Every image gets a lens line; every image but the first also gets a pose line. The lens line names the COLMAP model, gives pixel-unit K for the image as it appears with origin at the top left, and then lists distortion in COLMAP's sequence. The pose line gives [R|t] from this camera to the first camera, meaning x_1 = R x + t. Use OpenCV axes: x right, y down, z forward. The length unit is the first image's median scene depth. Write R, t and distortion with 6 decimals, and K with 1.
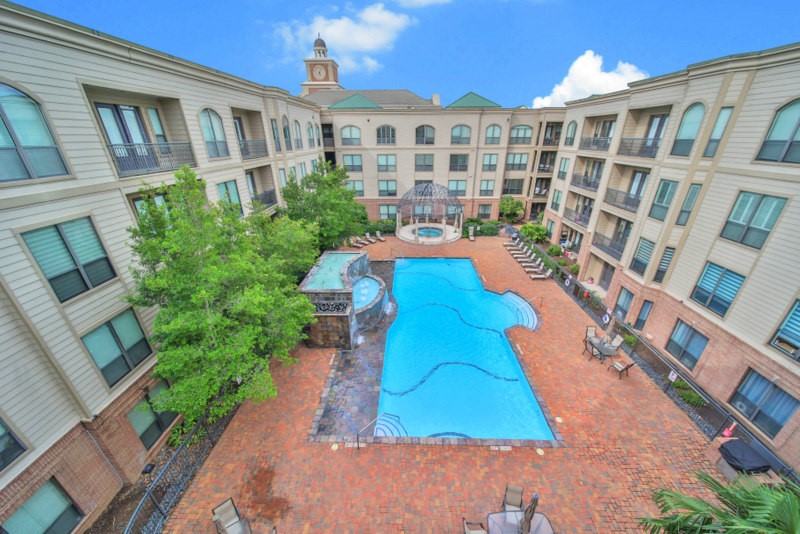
lens RADIAL K [[293.1, 0, 401.6], [0, 293.1, 274.3], [0, 0, 1]] dist [-0.002694, -0.000282]
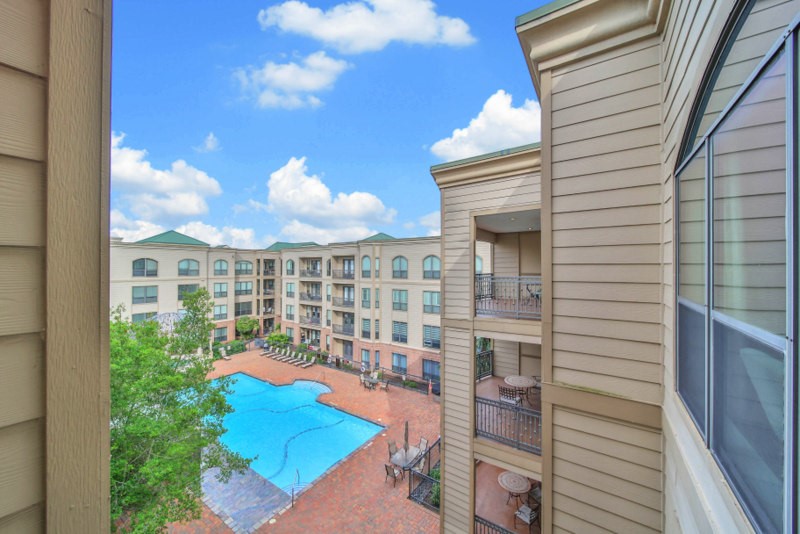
lens RADIAL K [[288.1, 0, 396.7], [0, 288.1, 267.2], [0, 0, 1]] dist [-0.009997, -0.000077]
pose [[0.551067, 0.007741, 0.834425, -0.357613], [0.353226, 0.903788, -0.241660, 0.059018], [-0.756014, 0.427911, 0.495313, -0.125035]]
